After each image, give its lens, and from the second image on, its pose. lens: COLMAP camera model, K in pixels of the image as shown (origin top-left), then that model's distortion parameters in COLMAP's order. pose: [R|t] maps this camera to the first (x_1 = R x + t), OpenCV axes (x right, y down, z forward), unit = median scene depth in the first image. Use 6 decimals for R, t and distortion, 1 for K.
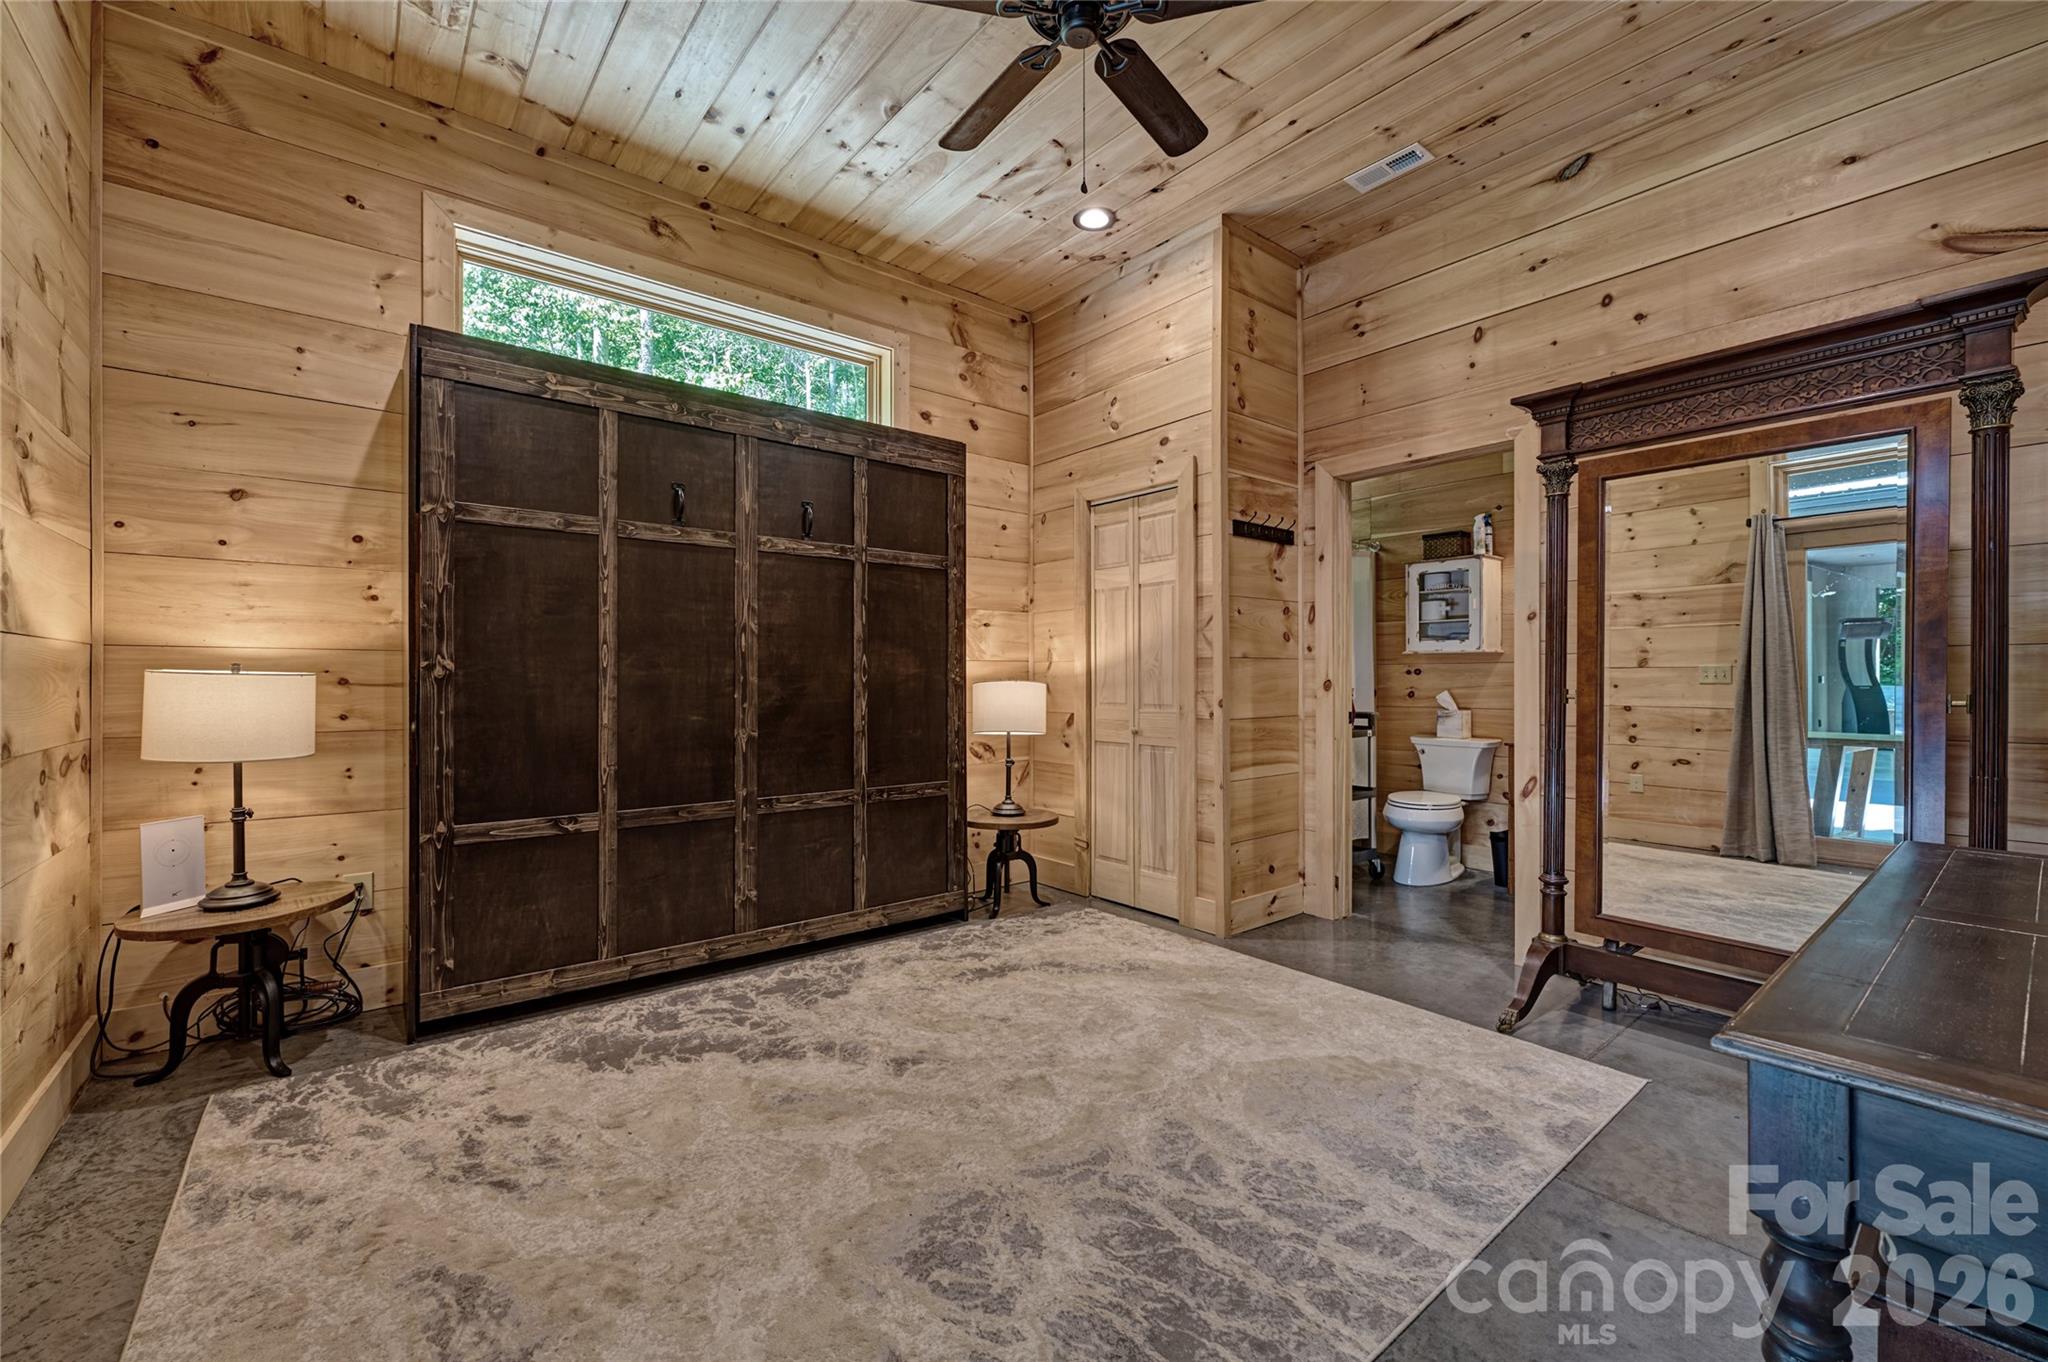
lens RADIAL K [[835.5, 0, 1030.9], [0, 835.5, 678.3], [0, 0, 1]] dist [0.000294, 0.000027]
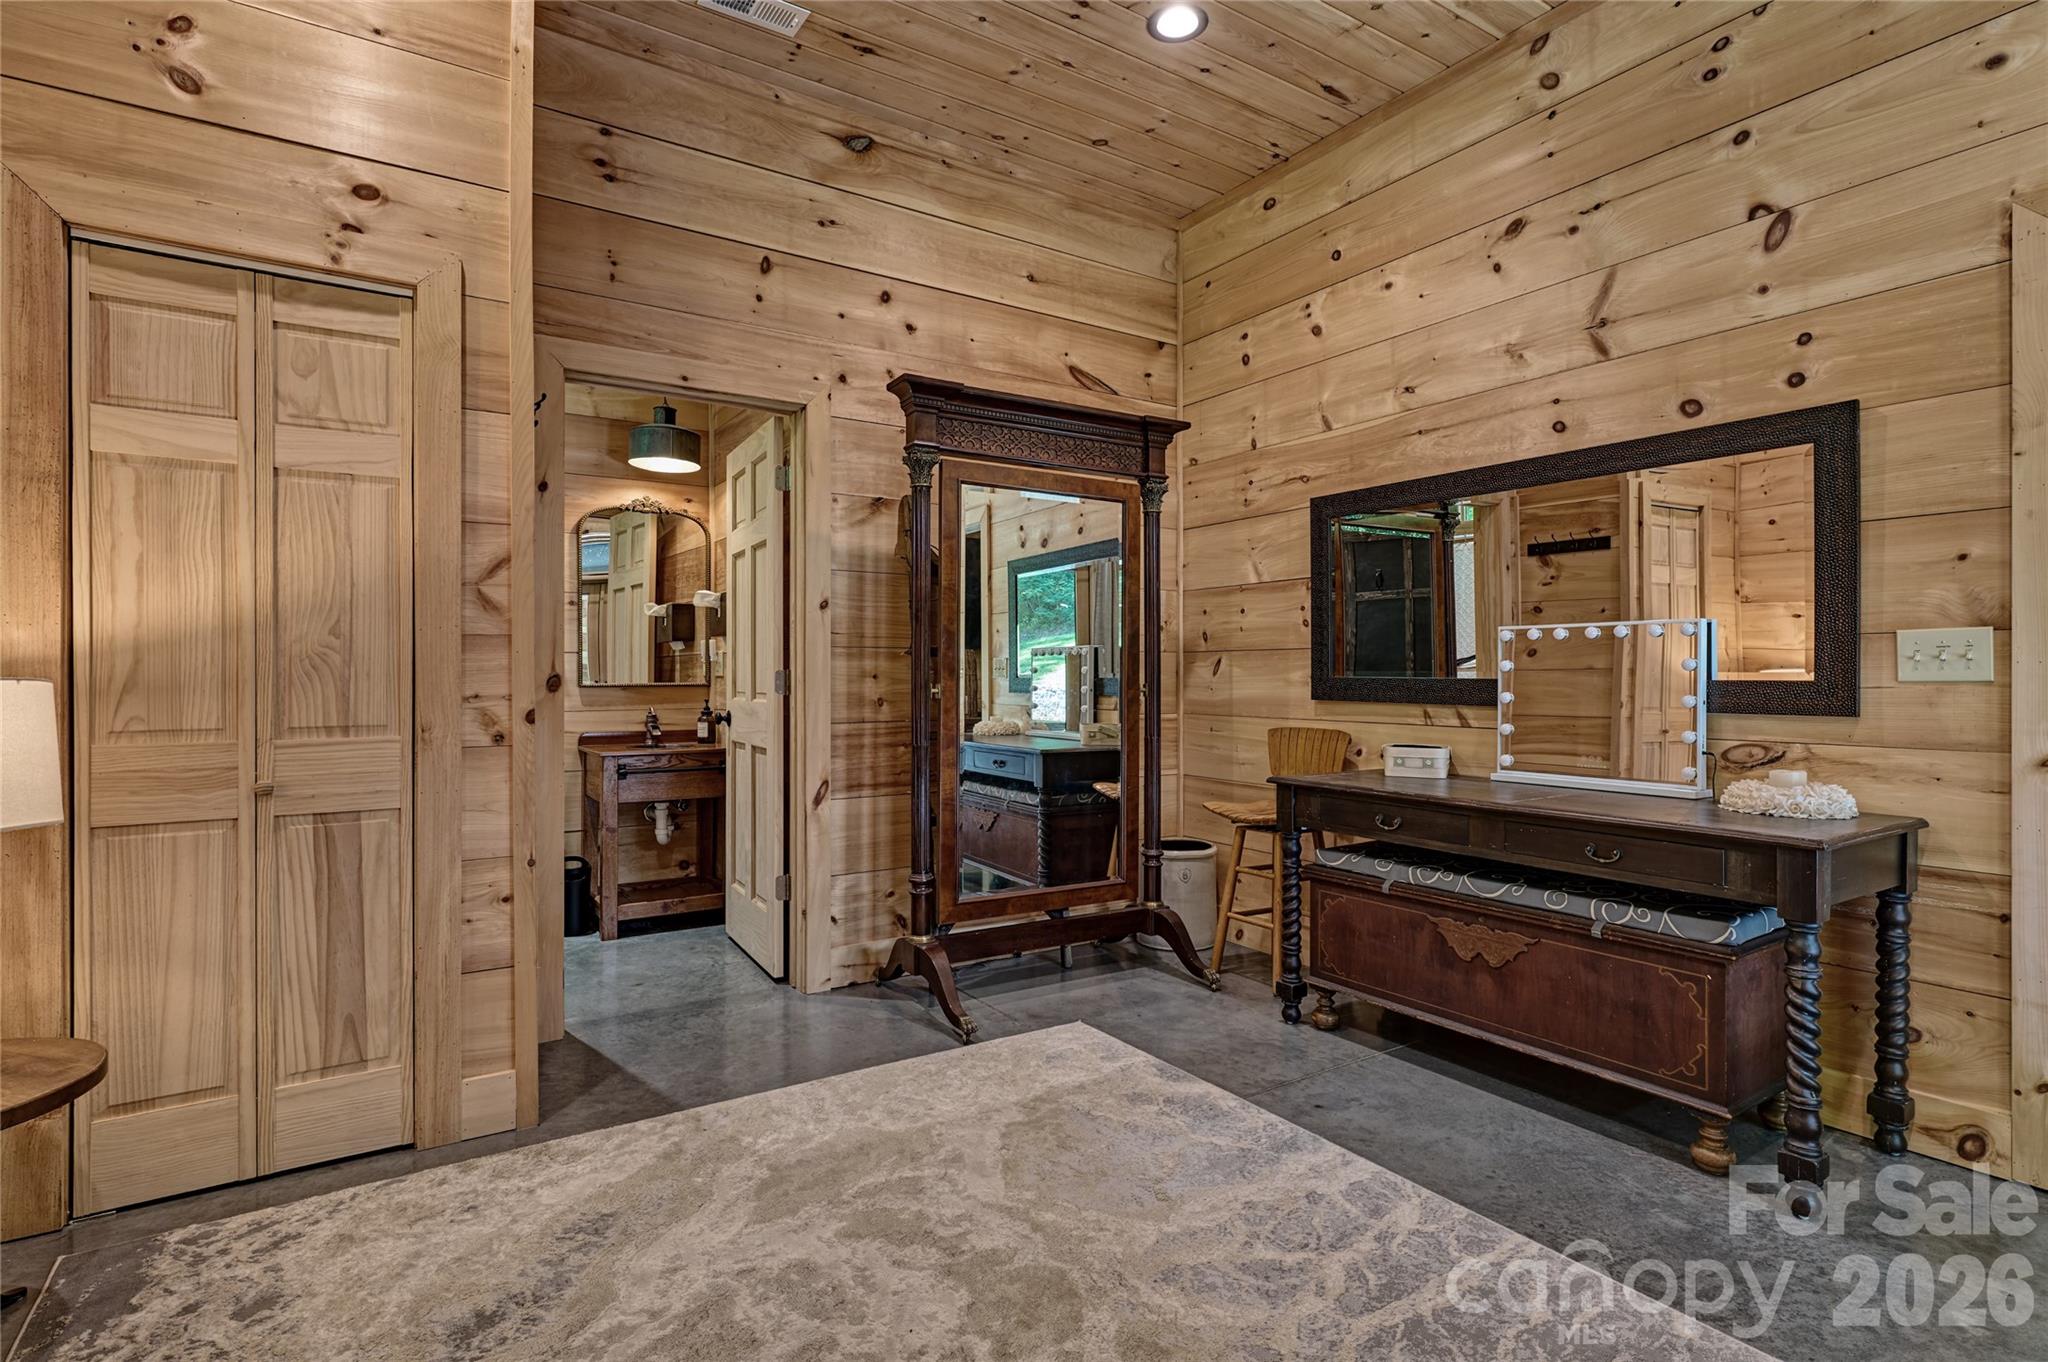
lens RADIAL K [[1004.8, 0, 1022.1], [0, 1004.8, 673.0], [0, 0, 1]] dist [-0.000945, -0.000317]
pose [[0.111052, -0.000321, 0.993815, -0.466385], [-0.001998, 0.999998, 0.000546, -0.000699], [-0.993813, -0.002046, 0.111052, 0.662614]]
